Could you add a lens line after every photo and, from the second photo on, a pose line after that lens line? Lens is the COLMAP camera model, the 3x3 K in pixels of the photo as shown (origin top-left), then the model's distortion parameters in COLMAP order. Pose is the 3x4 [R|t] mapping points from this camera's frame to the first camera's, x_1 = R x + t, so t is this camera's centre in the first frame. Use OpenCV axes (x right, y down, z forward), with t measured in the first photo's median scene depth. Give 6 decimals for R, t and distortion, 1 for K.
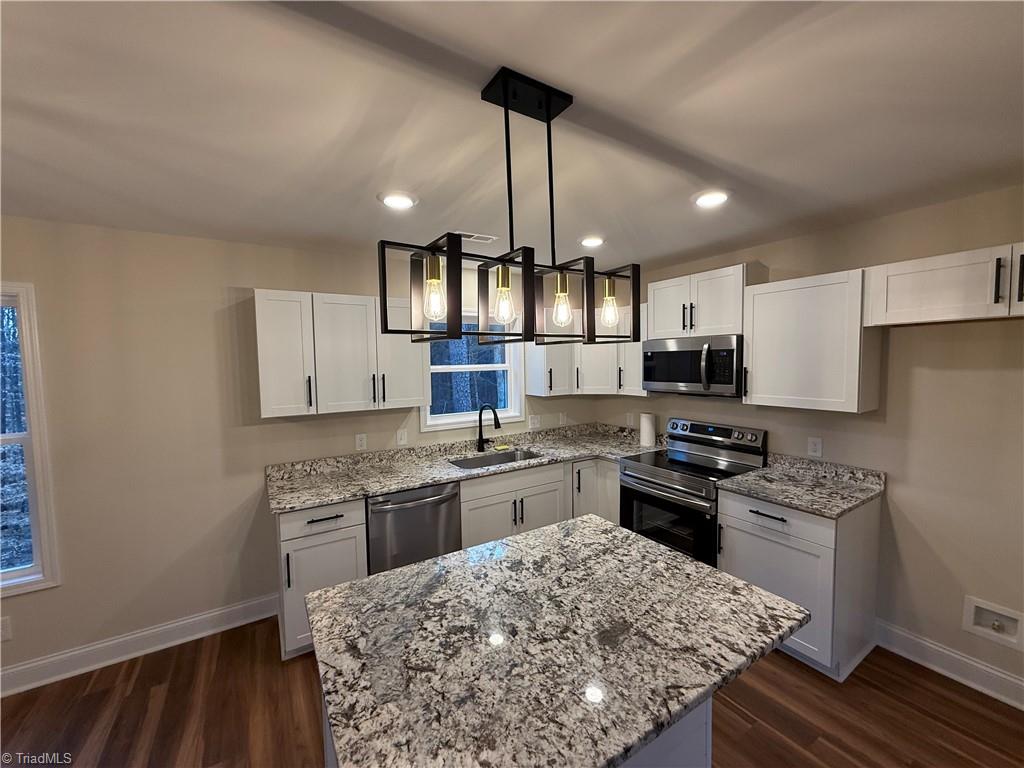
lens RADIAL K [[407.2, 0, 511.0], [0, 407.2, 384.4], [0, 0, 1]] dist [-0.002303, -0.000040]
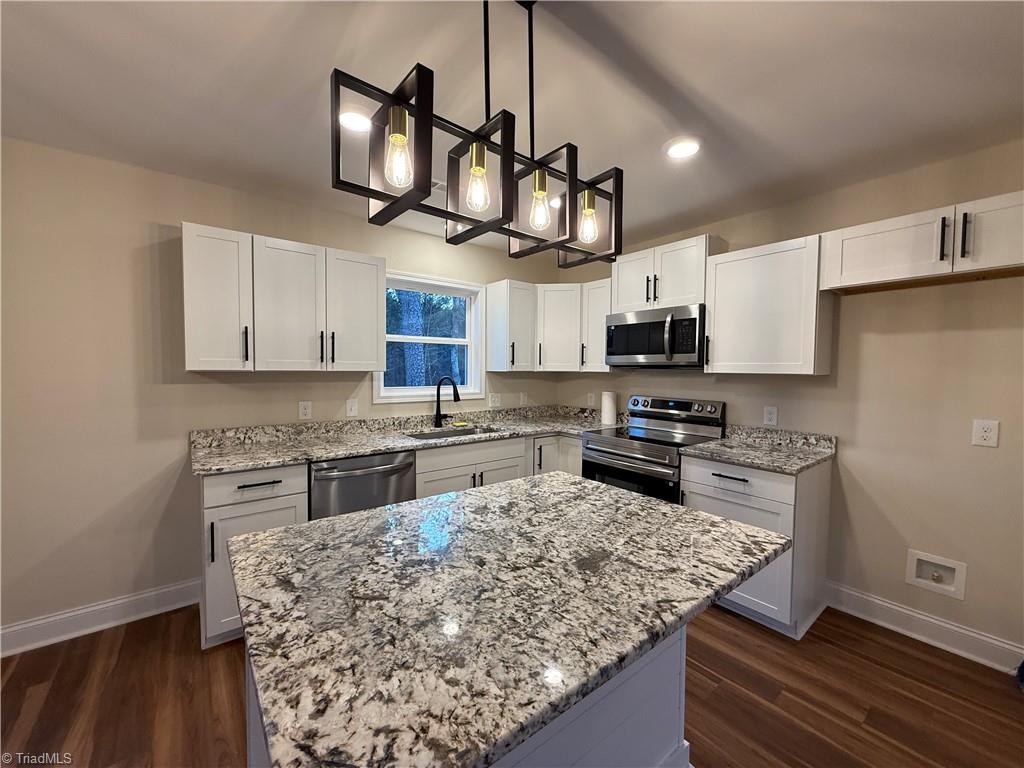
lens RADIAL K [[407.4, 0, 512.0], [0, 407.4, 384.0], [0, 0, 1]] dist [-0.001979, -0.000288]
pose [[0.993615, 0.021417, 0.110774, -0.018131], [-0.019290, 0.999609, -0.020238, 0.135964], [-0.111164, 0.017972, 0.993640, 0.067603]]
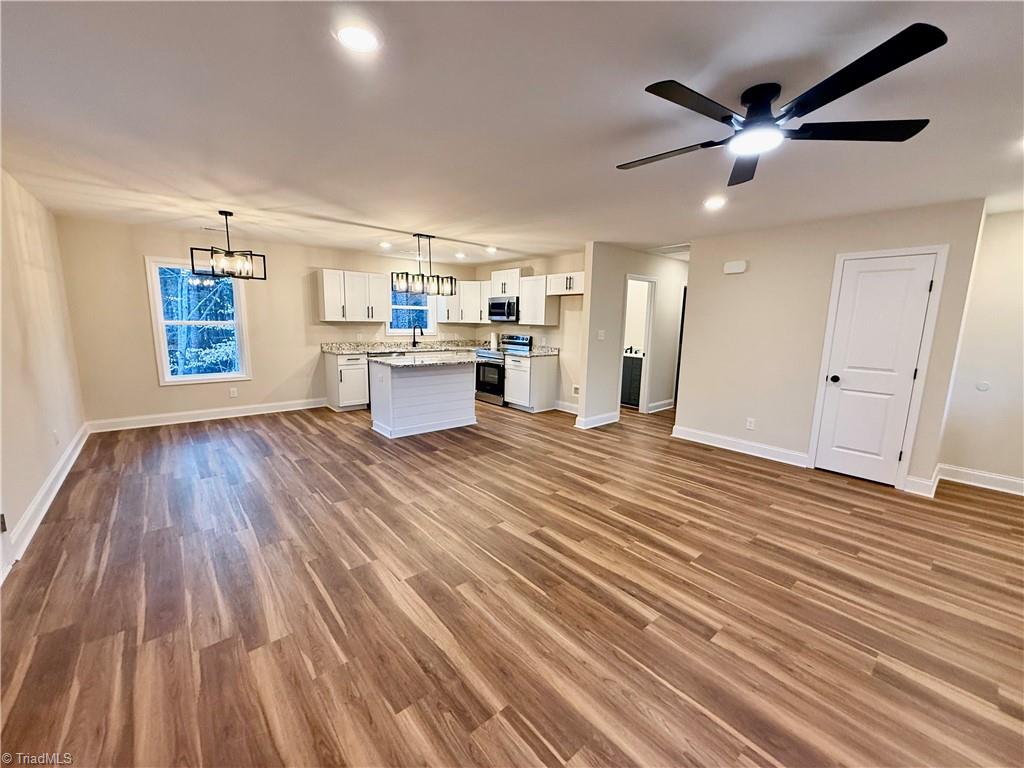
lens RADIAL K [[407.2, 0, 511.0], [0, 407.2, 384.4], [0, 0, 1]] dist [-0.002303, -0.000040]
pose [[0.989007, 0.015172, 0.147089, 0.195660], [-0.029643, 0.994872, 0.096698, 0.231966], [-0.144867, -0.099995, 0.984385, -2.011151]]
